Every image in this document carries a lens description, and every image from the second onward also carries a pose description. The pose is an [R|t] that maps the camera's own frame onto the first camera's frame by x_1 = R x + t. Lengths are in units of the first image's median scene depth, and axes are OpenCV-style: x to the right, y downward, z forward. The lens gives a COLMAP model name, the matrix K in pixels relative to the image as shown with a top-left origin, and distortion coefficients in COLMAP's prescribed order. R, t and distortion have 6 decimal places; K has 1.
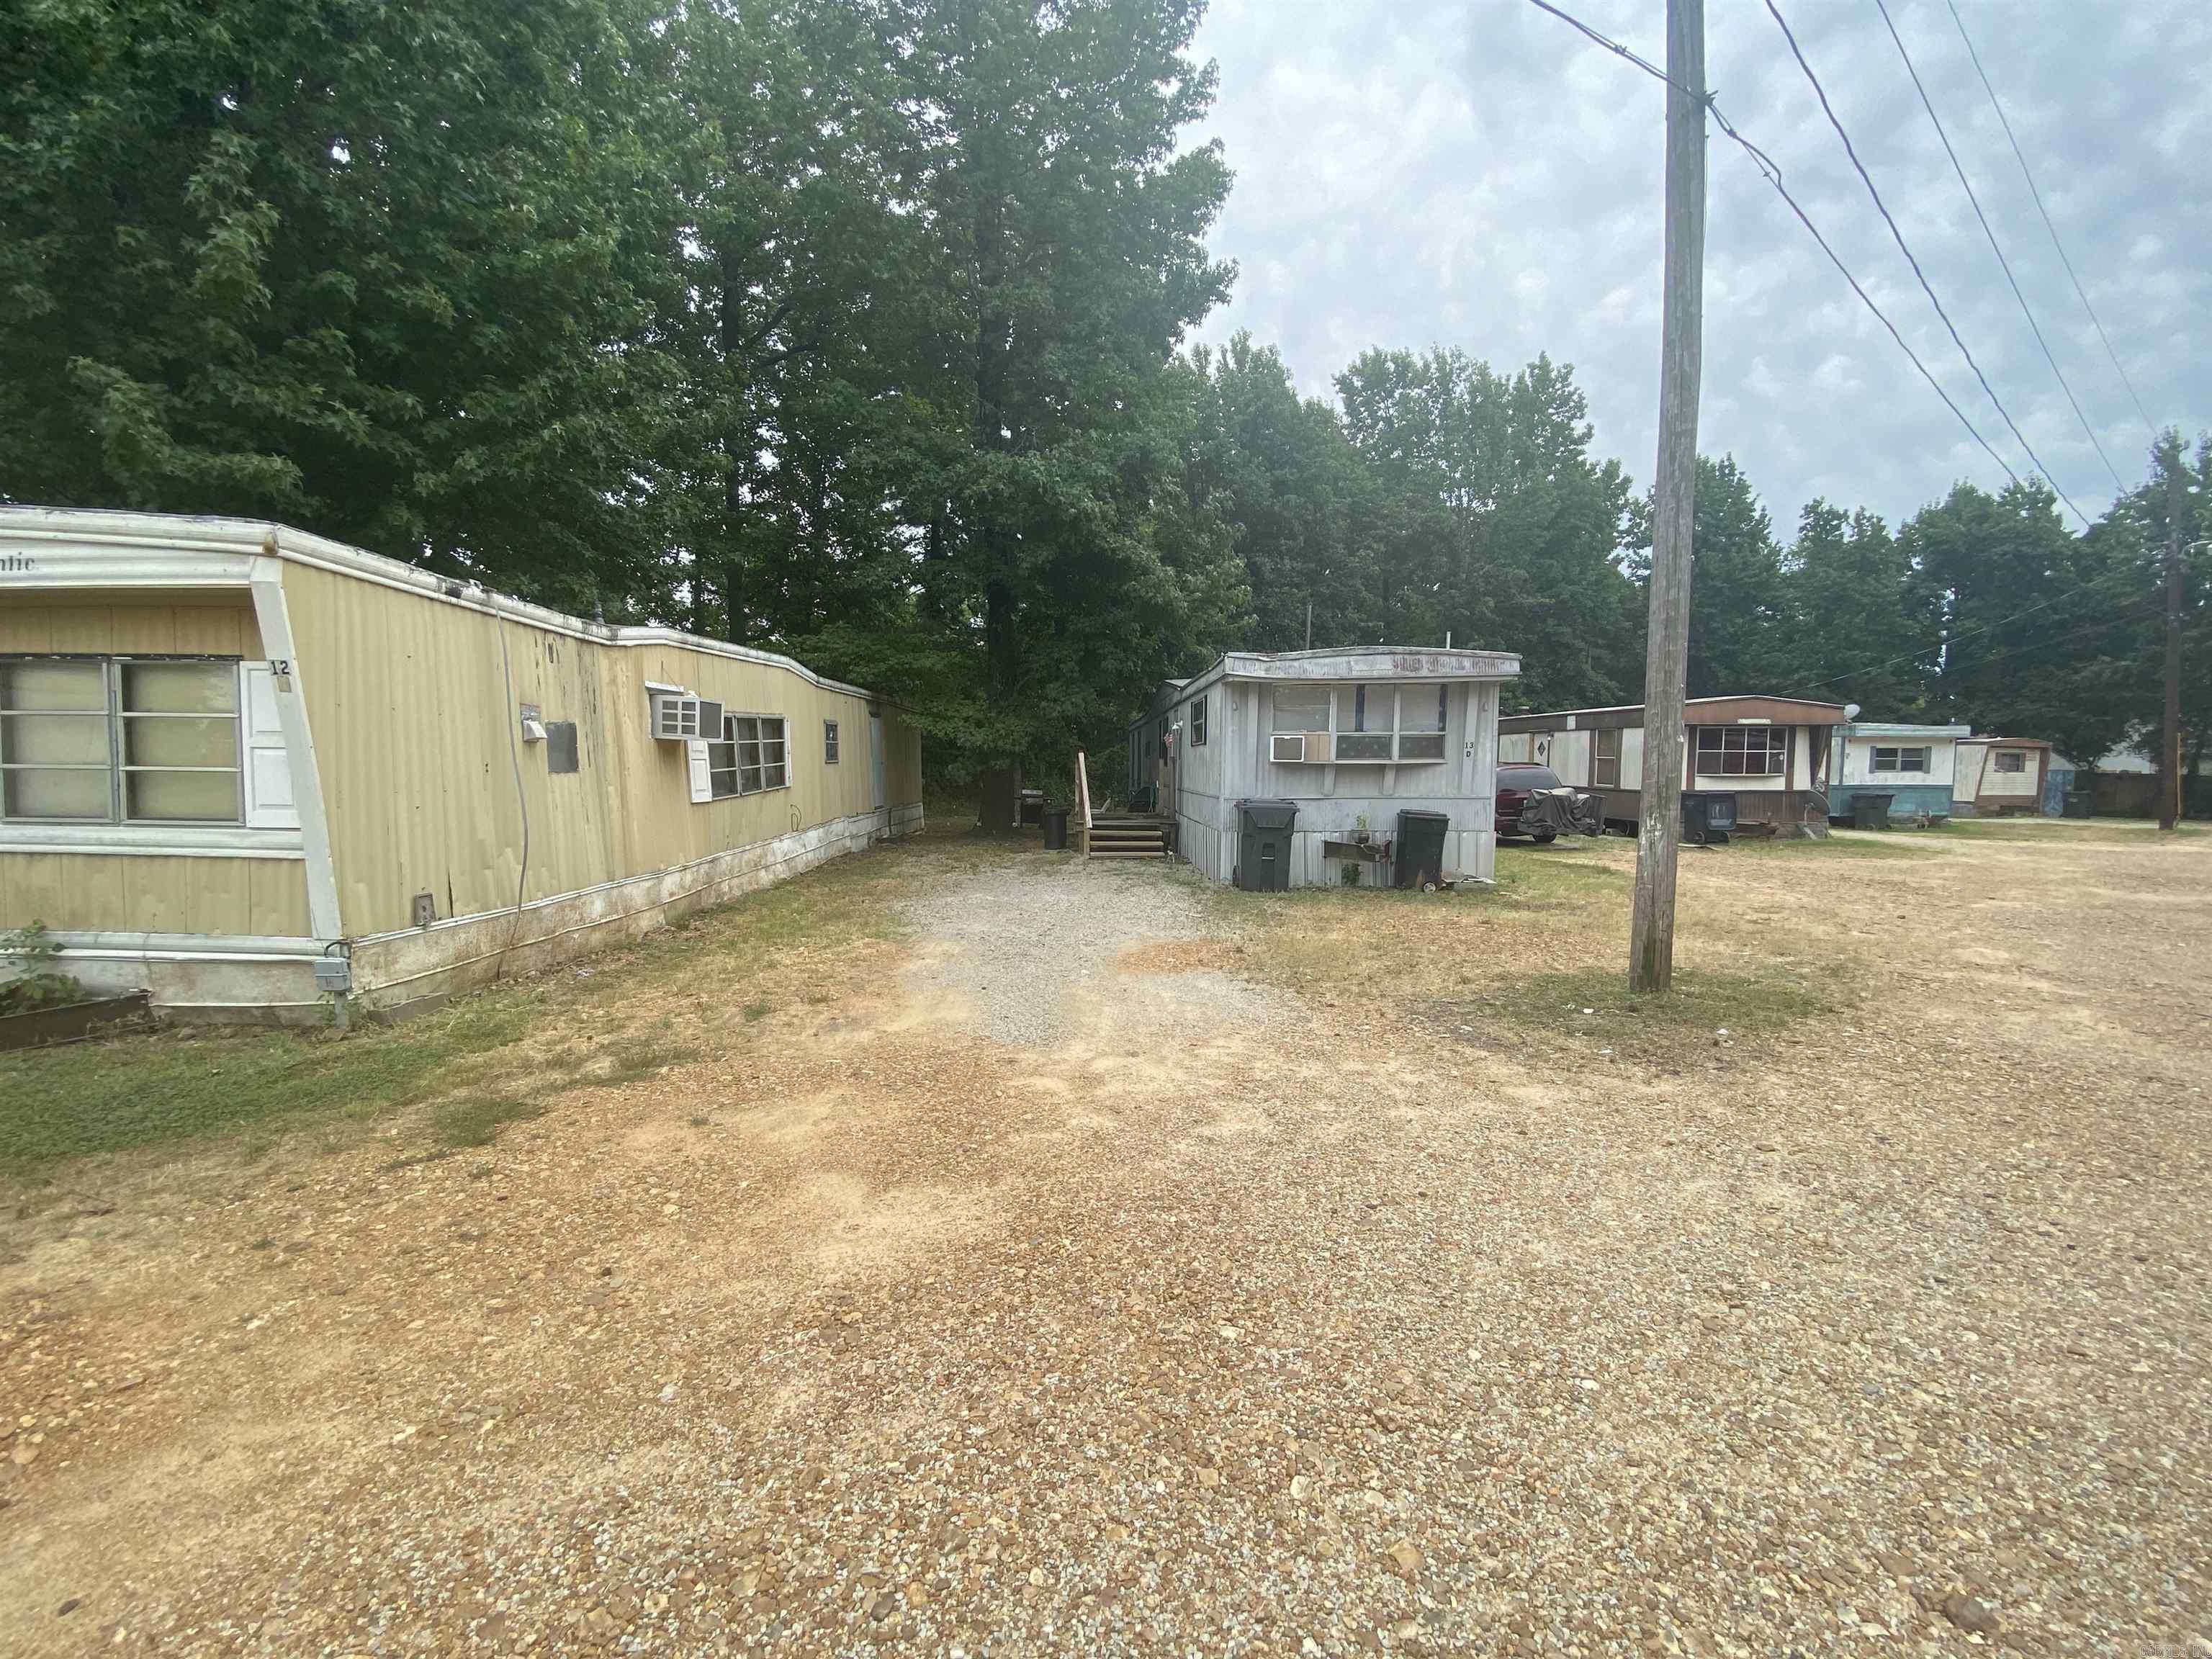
lens RADIAL K [[887.5, 0, 1106.0], [0, 887.5, 829.5], [0, 0, 1]] dist [0.011605, -0.016455]
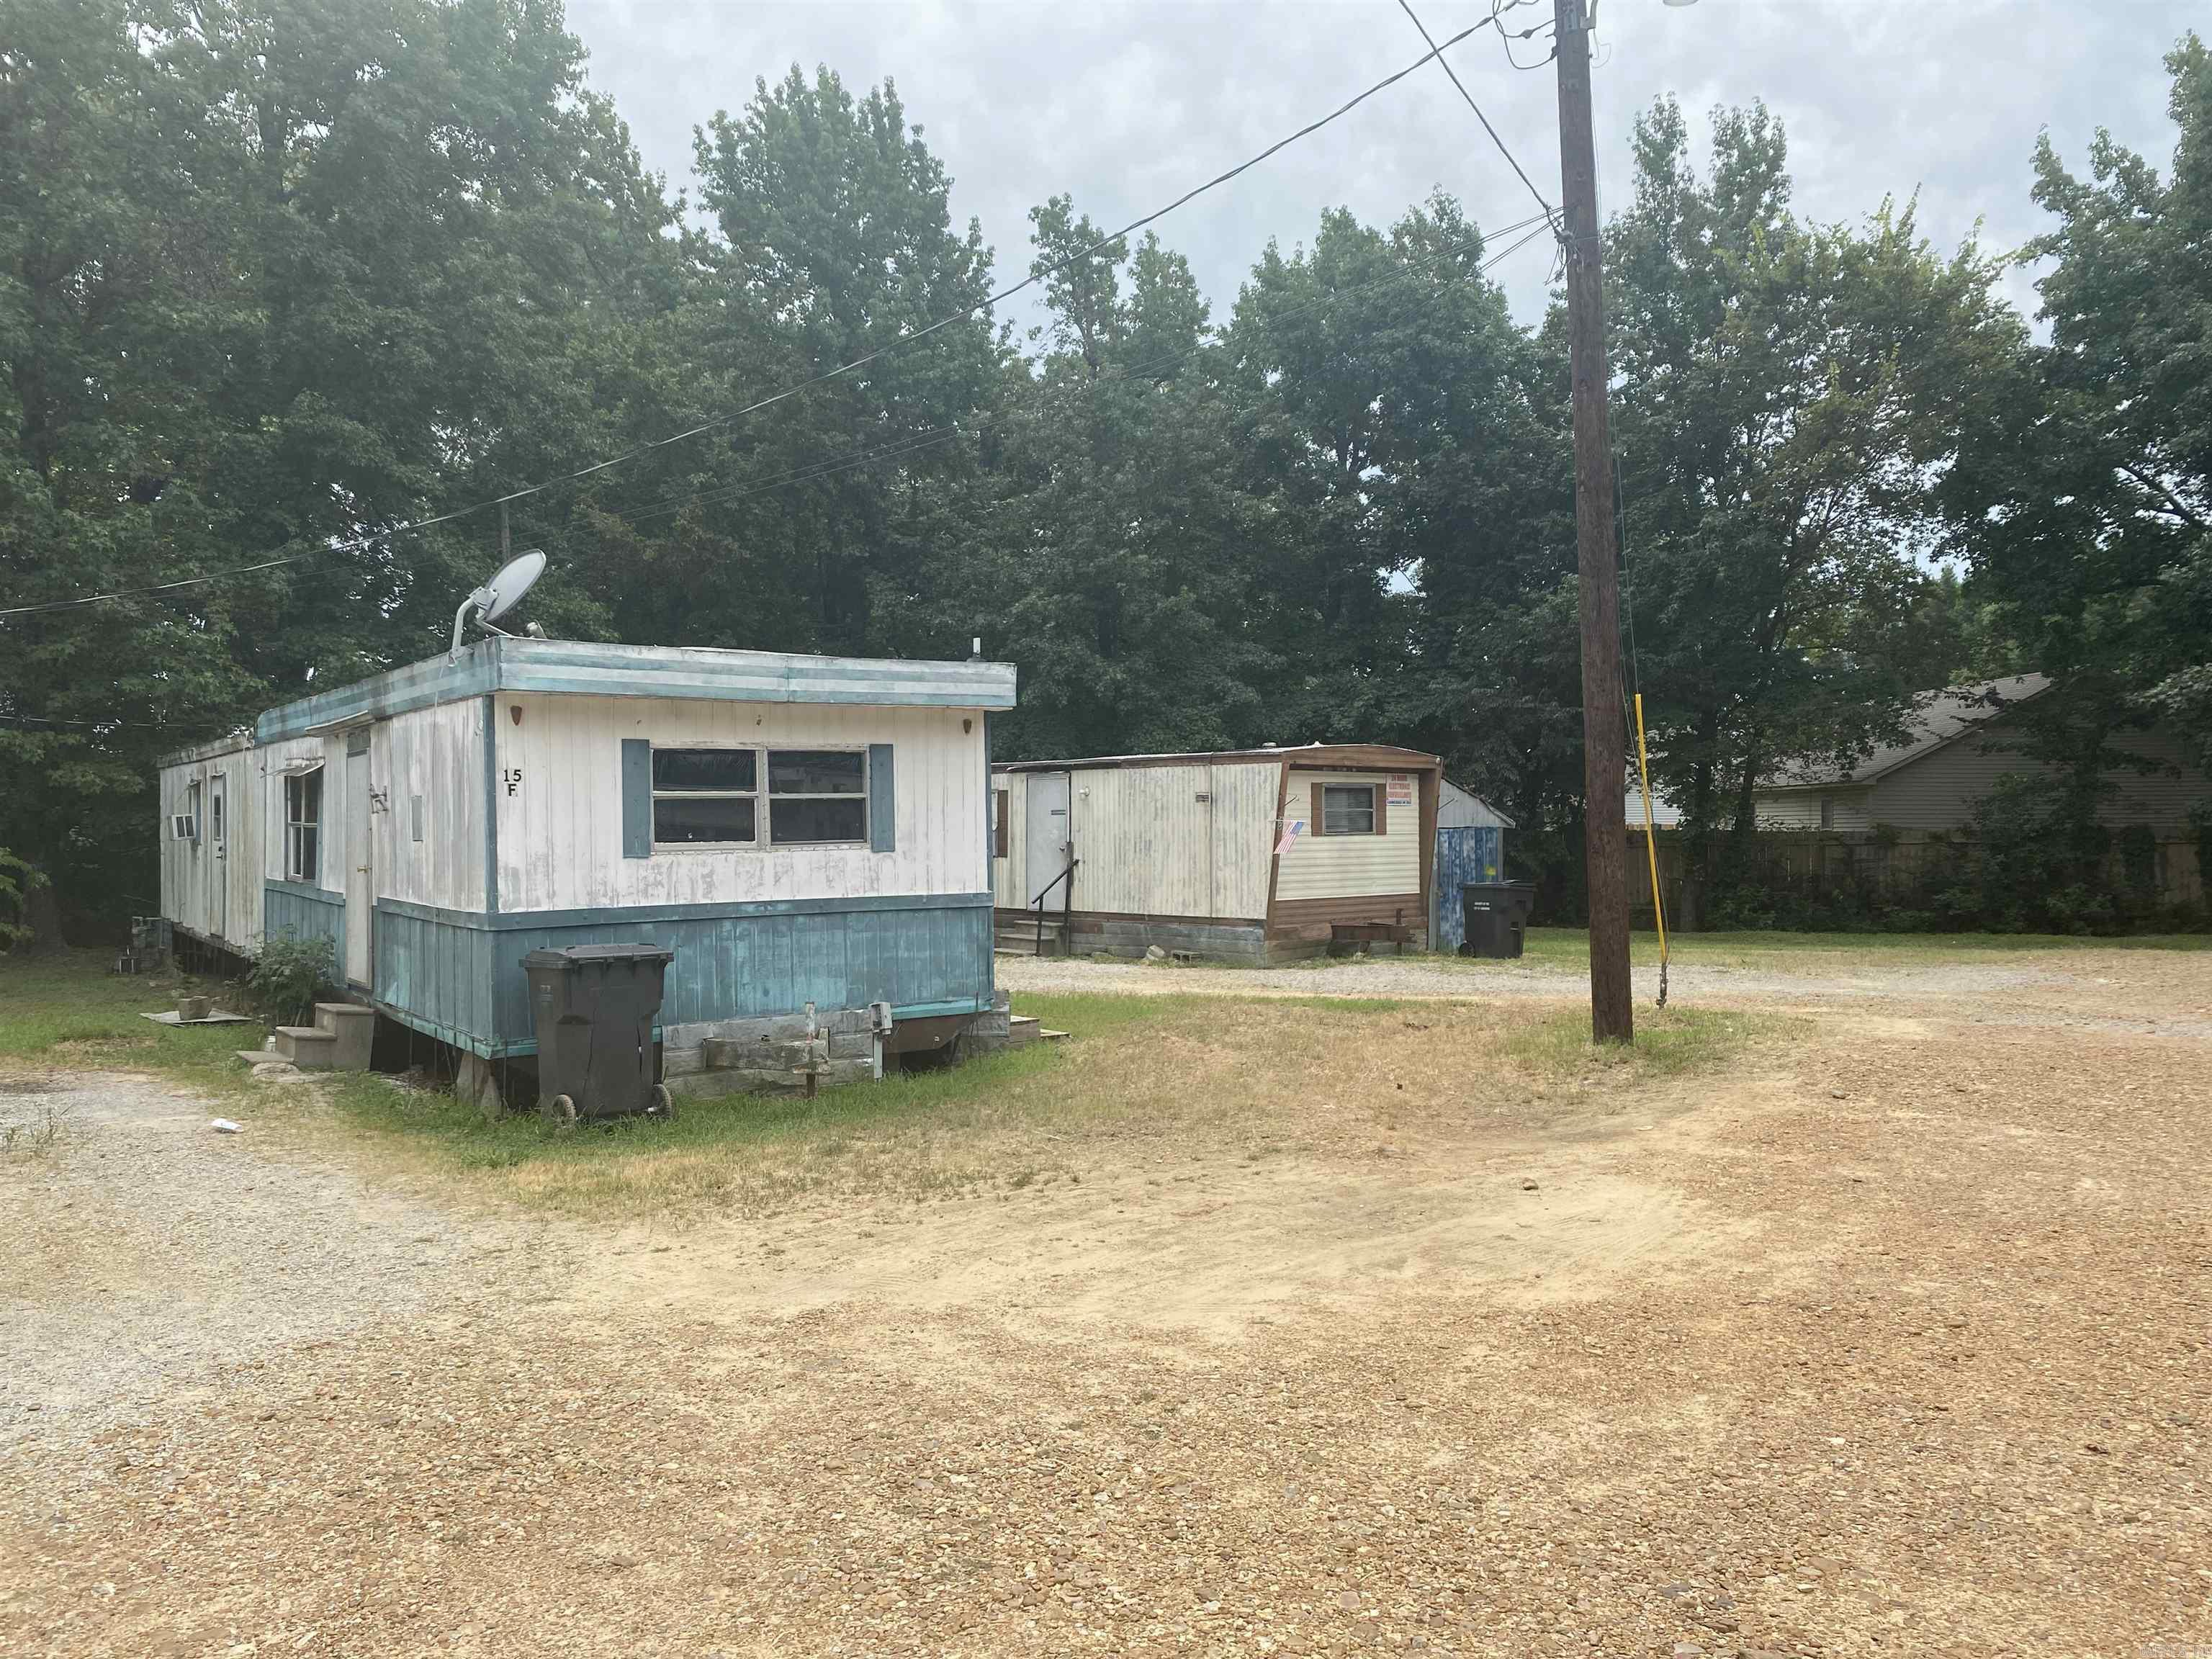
lens RADIAL K [[1664.2, 0, 1106.0], [0, 1664.2, 829.5], [0, 0, 1]] dist [0.033269, -0.049263]
pose [[0.871734, -0.014173, 0.489774, 0.957165], [0.050896, 0.996793, -0.061744, -0.047306], [-0.487329, 0.078752, 0.869660, 0.712363]]
